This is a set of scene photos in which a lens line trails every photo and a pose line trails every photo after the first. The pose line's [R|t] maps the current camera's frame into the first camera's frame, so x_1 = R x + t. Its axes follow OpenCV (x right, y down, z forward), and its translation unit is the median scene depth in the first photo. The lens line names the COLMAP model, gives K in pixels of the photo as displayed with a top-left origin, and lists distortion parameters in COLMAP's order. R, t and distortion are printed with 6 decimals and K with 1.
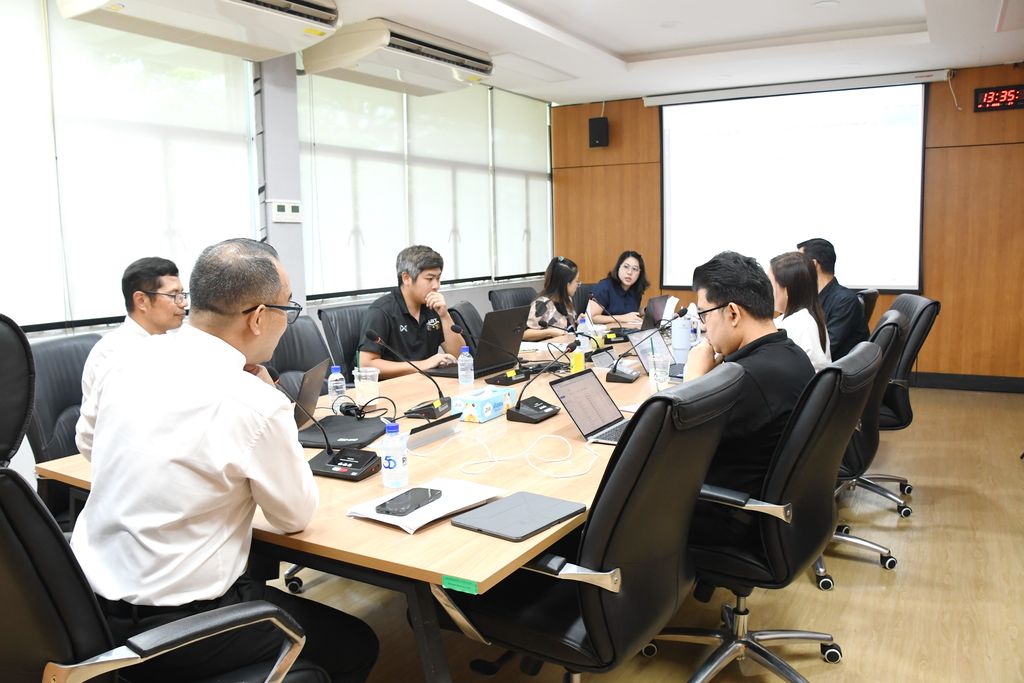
lens RADIAL K [[827.2, 0, 505.6], [0, 827.2, 346.6], [0, 0, 1]] dist [-0.074441, 0.042029]
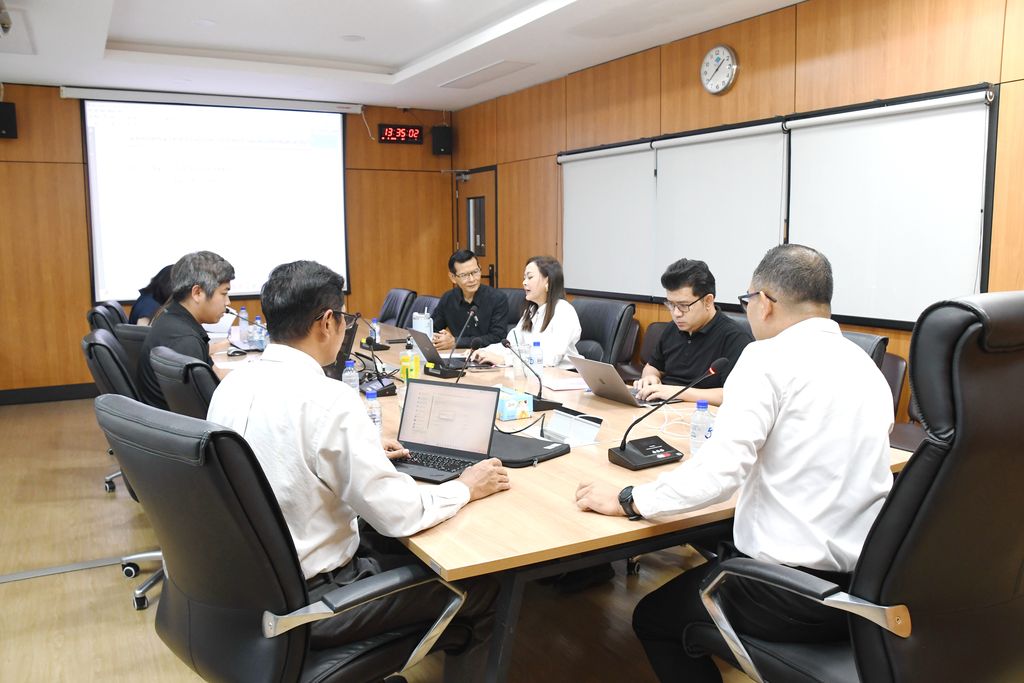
lens RADIAL K [[827.2, 0, 505.4], [0, 827.2, 338.2], [0, 0, 1]] dist [-0.074441, 0.042029]
pose [[0.507516, -0.094059, 0.856493, -0.413759], [0.117982, 0.992247, 0.039057, -0.023249], [-0.853527, 0.081228, 0.514679, 0.221356]]
